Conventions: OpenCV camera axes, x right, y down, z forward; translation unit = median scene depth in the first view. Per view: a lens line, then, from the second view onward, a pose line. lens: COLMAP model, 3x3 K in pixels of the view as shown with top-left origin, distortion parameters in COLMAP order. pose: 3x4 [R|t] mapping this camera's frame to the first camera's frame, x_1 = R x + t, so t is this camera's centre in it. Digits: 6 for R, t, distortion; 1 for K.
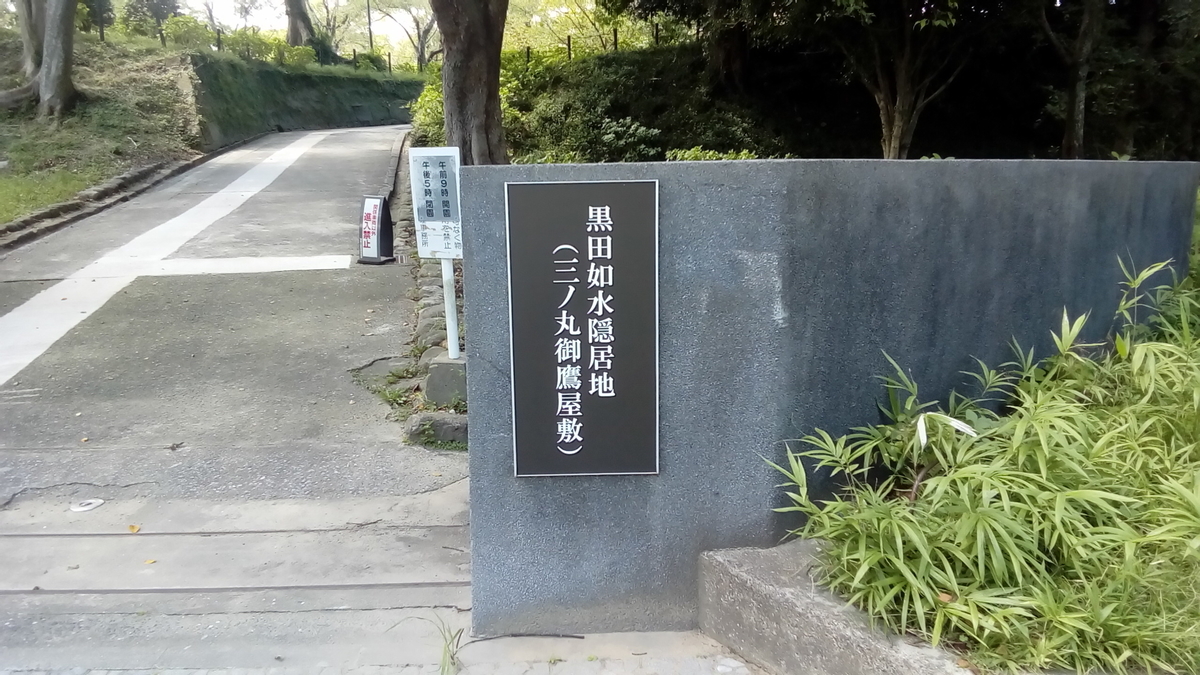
lens RADIAL K [[861.5, 0, 600.0], [0, 861.5, 337.5], [0, 0, 1]] dist [0.060156, -0.093268]
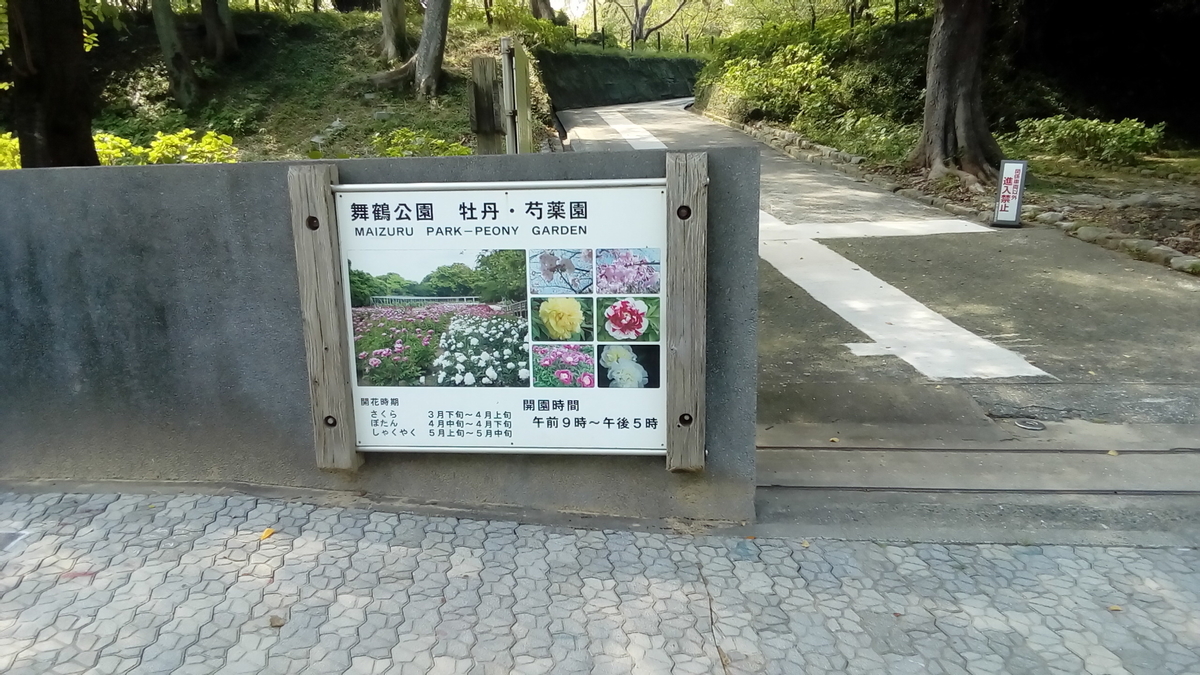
lens RADIAL K [[861.5, 0, 600.0], [0, 861.5, 337.5], [0, 0, 1]] dist [0.060156, -0.093268]
pose [[0.993901, 0.014891, -0.109268, -0.241901], [-0.012380, 0.999644, 0.023621, 0.010211], [0.109581, -0.022124, 0.993732, -0.028770]]
